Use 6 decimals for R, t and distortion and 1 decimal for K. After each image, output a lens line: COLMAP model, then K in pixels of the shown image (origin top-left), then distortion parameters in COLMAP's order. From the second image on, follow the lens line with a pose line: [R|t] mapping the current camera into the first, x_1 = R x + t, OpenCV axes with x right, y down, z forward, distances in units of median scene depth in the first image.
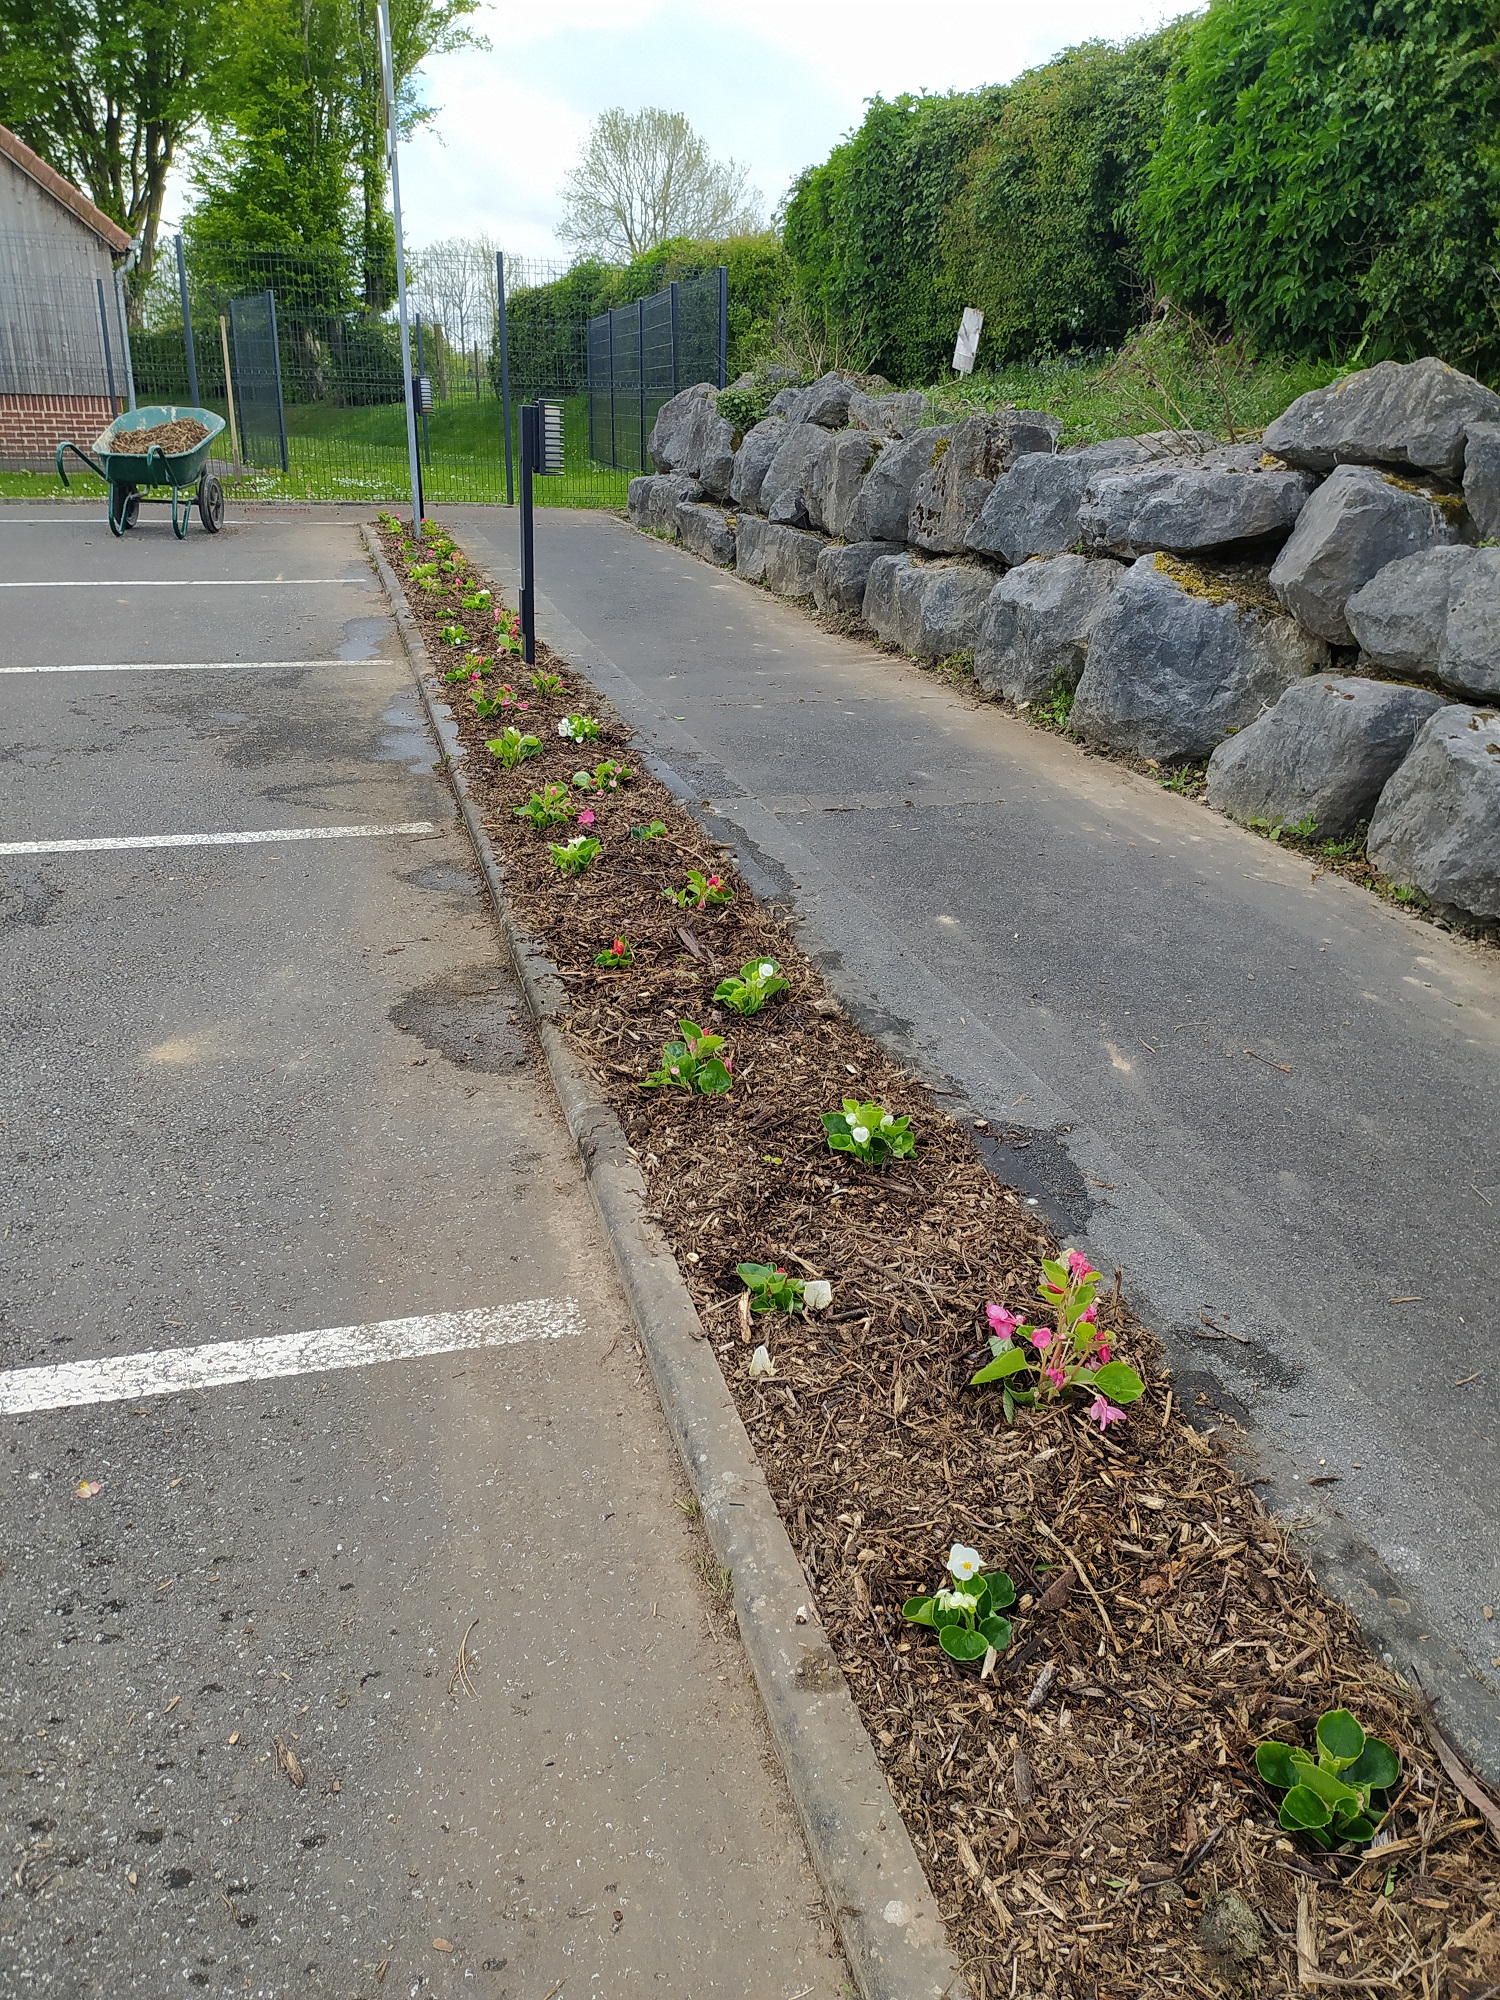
lens RADIAL K [[1609.1, 0, 750.0], [0, 1609.1, 1000.0], [0, 0, 1]] dist [0.021505, -0.009688]
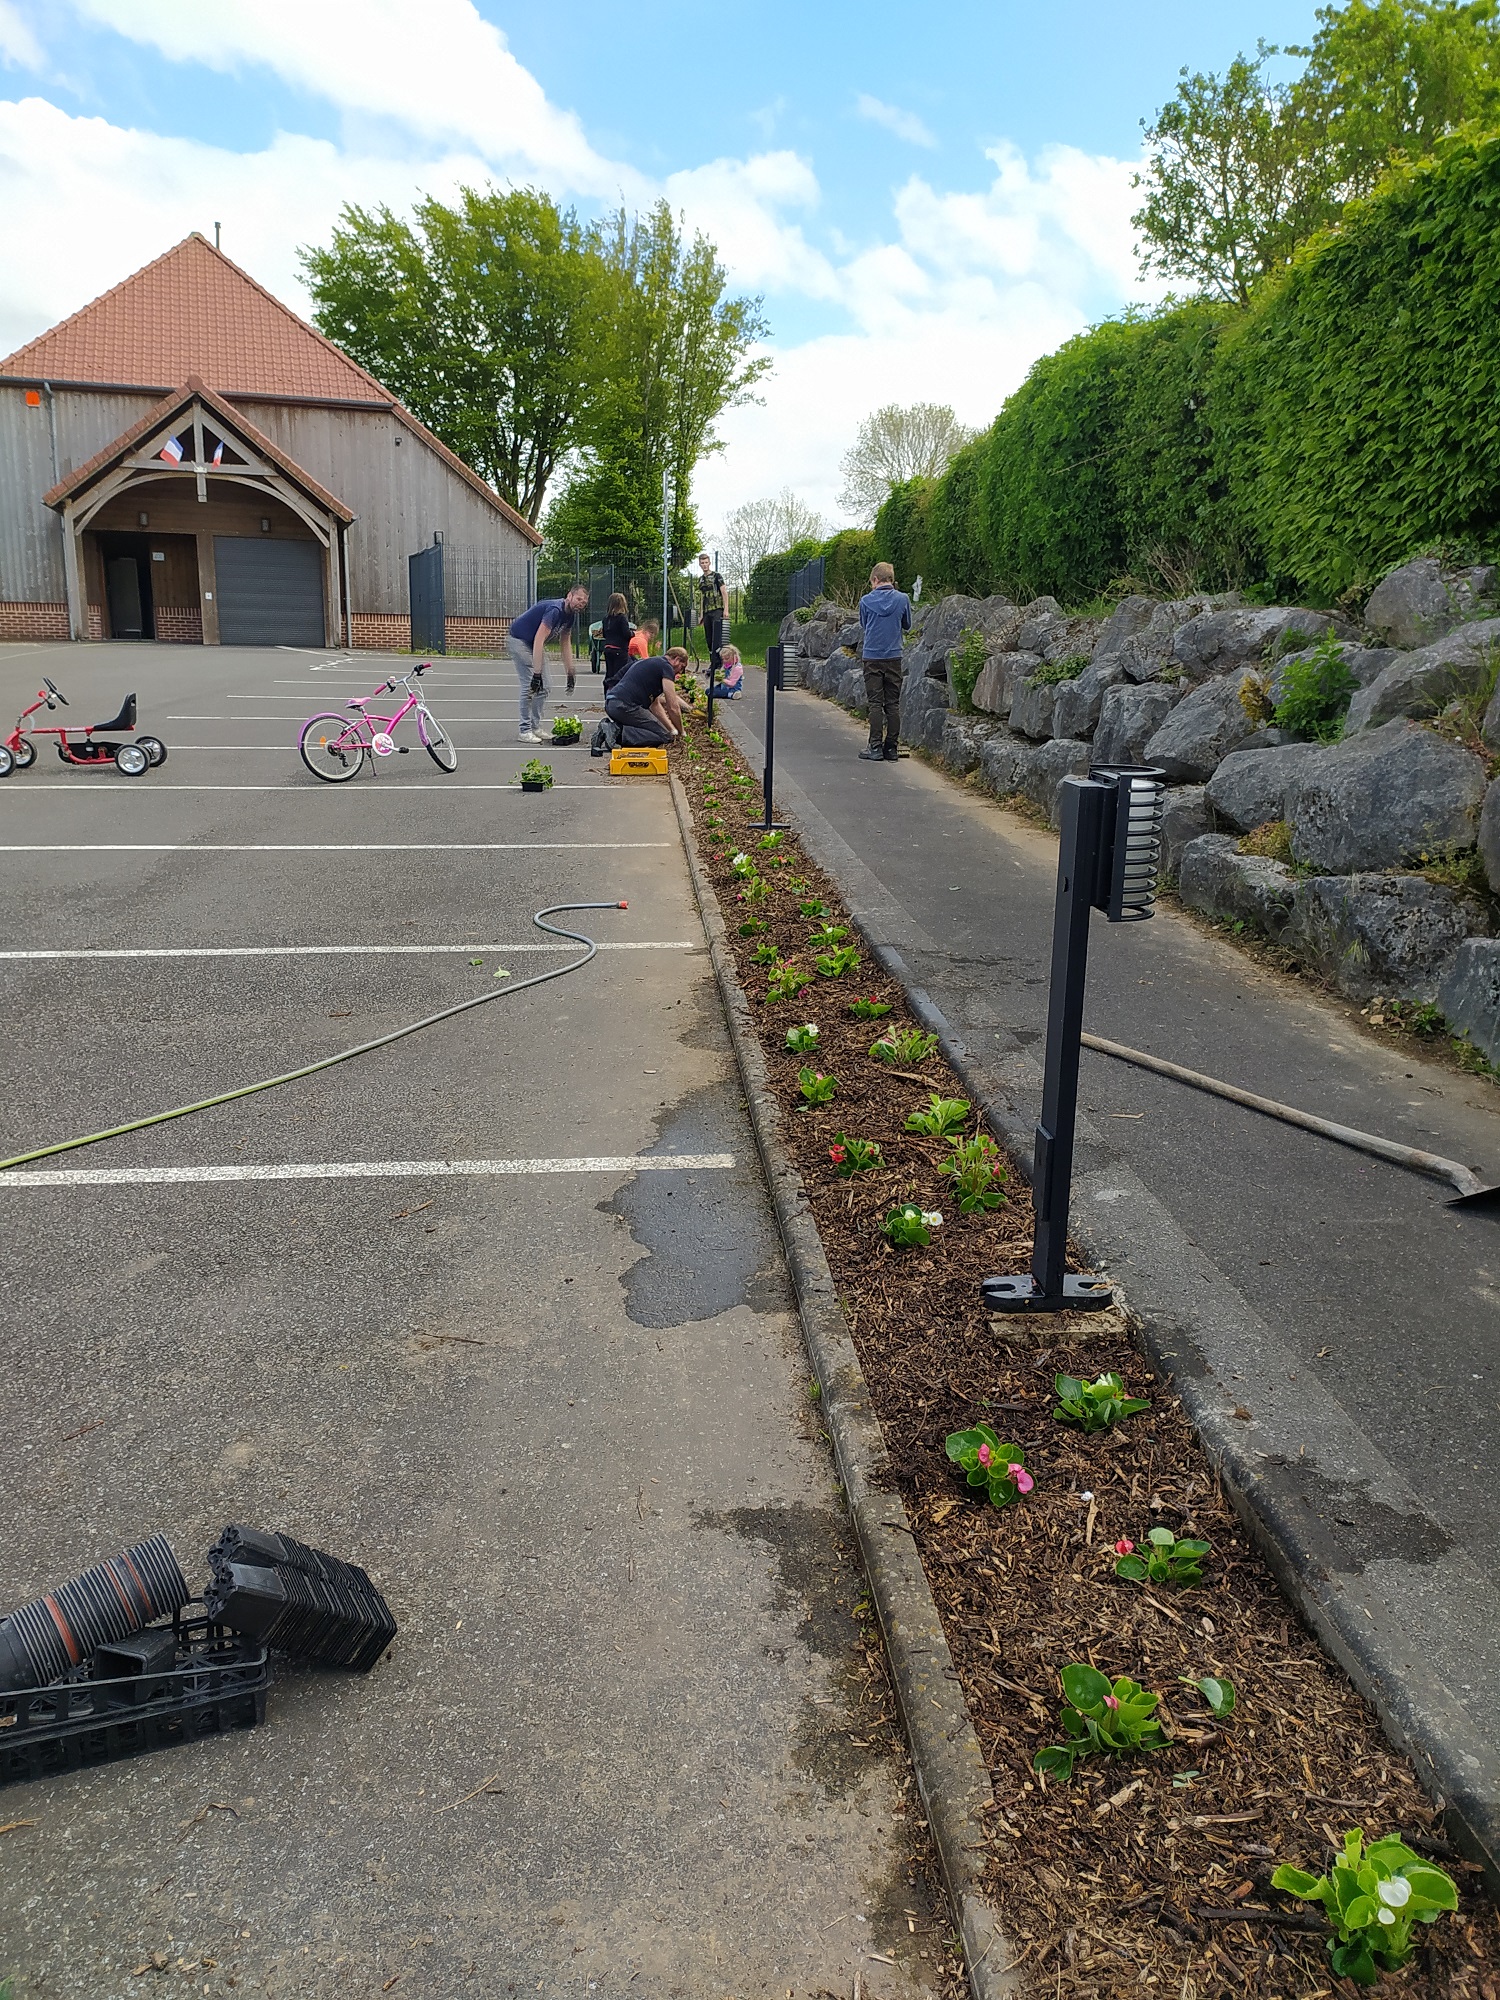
lens RADIAL K [[1609.1, 0, 750.0], [0, 1609.1, 1000.0], [0, 0, 1]] dist [0.021505, -0.009688]
pose [[0.983440, 0.042321, -0.176225, 0.128729], [-0.065426, 0.989686, -0.127440, 0.174440], [0.169014, 0.136860, 0.976065, -0.438465]]
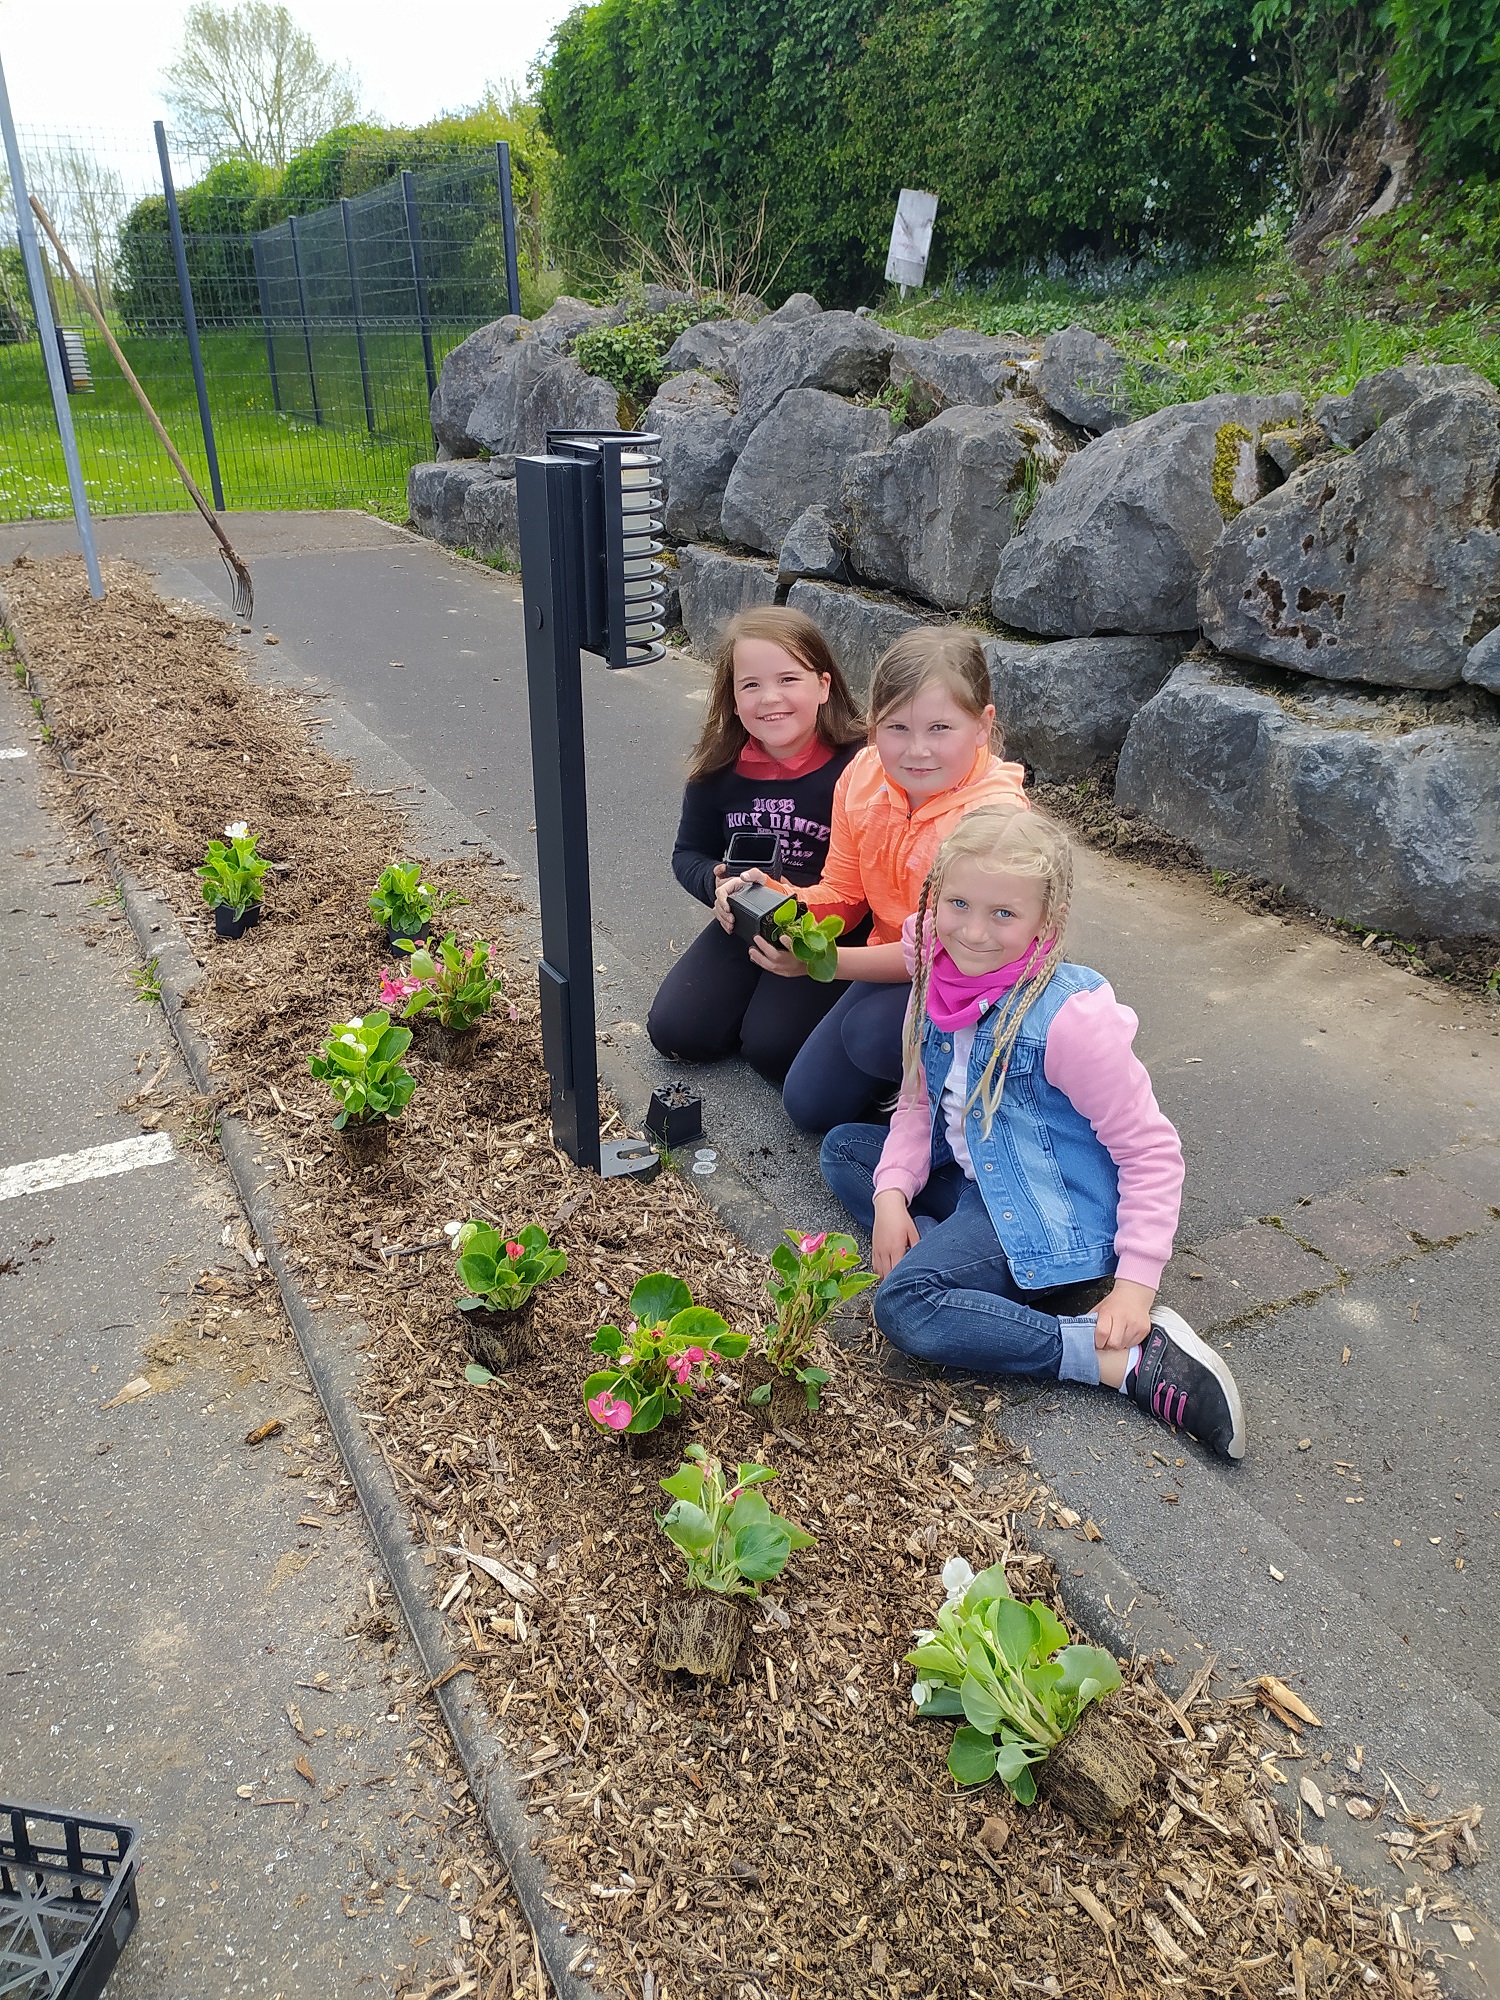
lens RADIAL K [[1609.1, 0, 750.0], [0, 1609.1, 1000.0], [0, 0, 1]] dist [0.021505, -0.009688]
pose [[0.978071, -0.113813, 0.174423, -0.024506], [0.105611, 0.992850, 0.055640, -0.038921], [-0.179509, -0.035998, 0.983098, 0.095550]]
